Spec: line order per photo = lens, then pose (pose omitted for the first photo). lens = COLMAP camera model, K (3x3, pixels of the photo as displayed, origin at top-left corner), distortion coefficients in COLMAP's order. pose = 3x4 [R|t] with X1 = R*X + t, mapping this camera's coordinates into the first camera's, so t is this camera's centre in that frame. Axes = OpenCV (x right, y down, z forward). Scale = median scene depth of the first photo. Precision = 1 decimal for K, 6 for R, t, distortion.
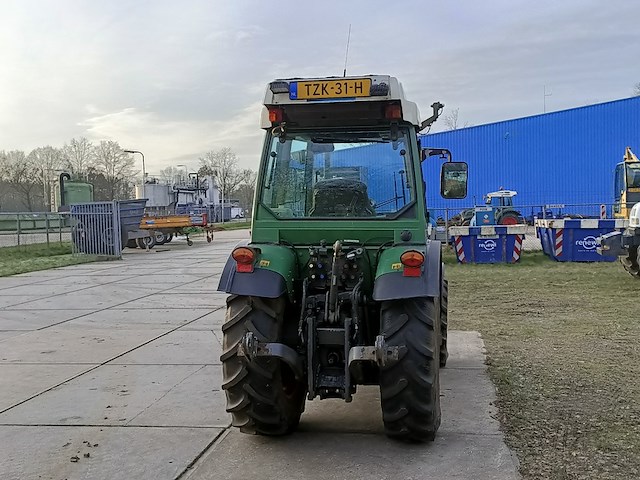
lens RADIAL K [[690.5, 0, 320.0], [0, 690.5, 240.0], [0, 0, 1]] dist [0.056340, -0.001206]
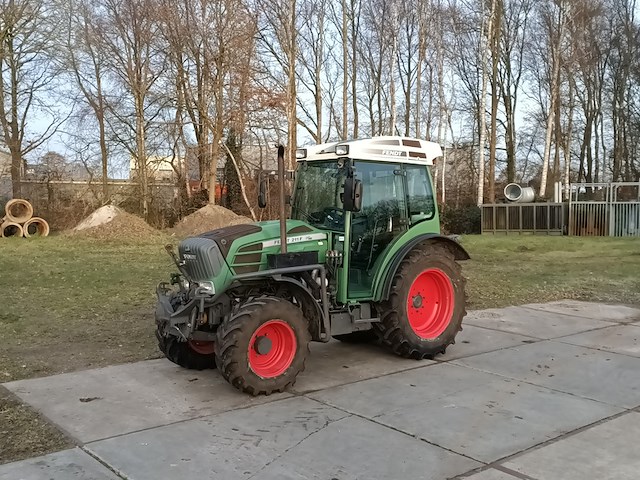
lens RADIAL K [[690.5, 0, 320.0], [0, 690.5, 240.0], [0, 0, 1]] dist [0.056340, -0.001206]
pose [[-0.773919, -0.026351, 0.632736, -0.953069], [0.033460, 0.996037, 0.082408, -0.134644], [-0.632400, 0.084948, -0.769971, 2.536951]]
